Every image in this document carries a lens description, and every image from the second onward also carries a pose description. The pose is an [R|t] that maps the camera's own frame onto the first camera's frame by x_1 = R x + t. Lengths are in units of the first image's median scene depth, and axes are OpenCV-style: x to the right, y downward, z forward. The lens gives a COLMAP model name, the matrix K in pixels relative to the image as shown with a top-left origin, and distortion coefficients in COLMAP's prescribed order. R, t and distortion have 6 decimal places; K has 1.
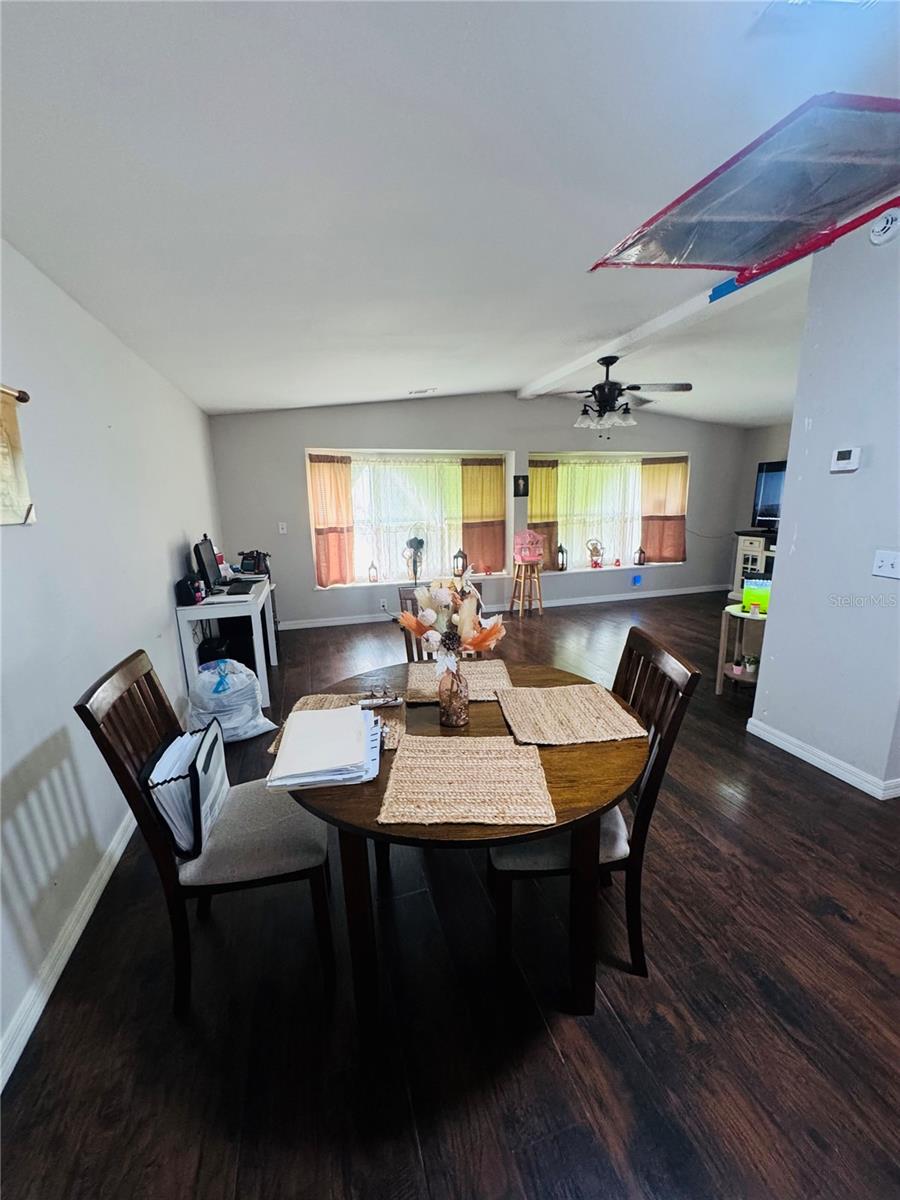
lens RADIAL K [[480.0, 0, 451.9], [0, 480.0, 600.1], [0, 0, 1]] dist [-0.003016, 0.000007]
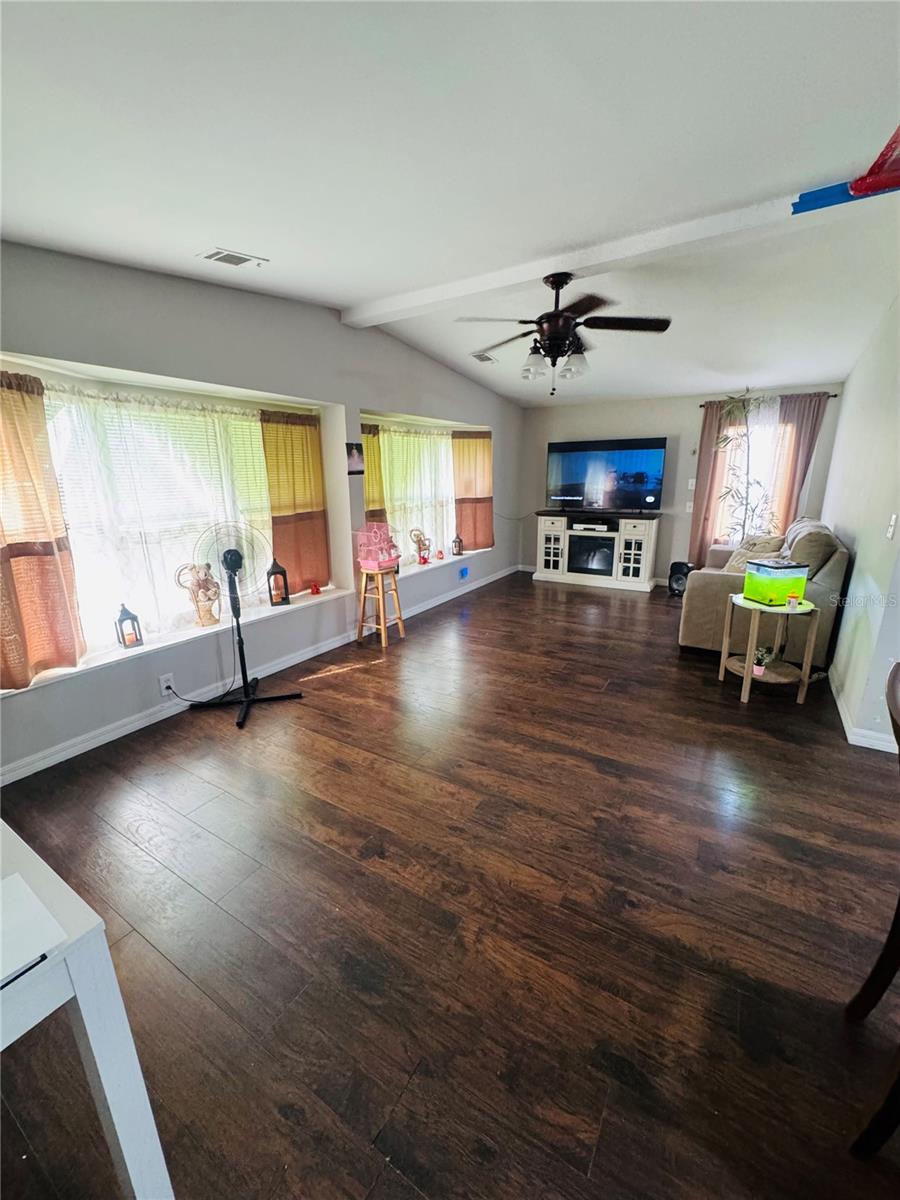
lens RADIAL K [[480.0, 0, 451.9], [0, 480.0, 600.1], [0, 0, 1]] dist [-0.003016, 0.000007]
pose [[0.749688, -0.160195, 0.642110, -0.207590], [0.135961, 0.986846, 0.087460, -0.075698], [-0.647675, 0.021734, 0.761607, 0.370027]]
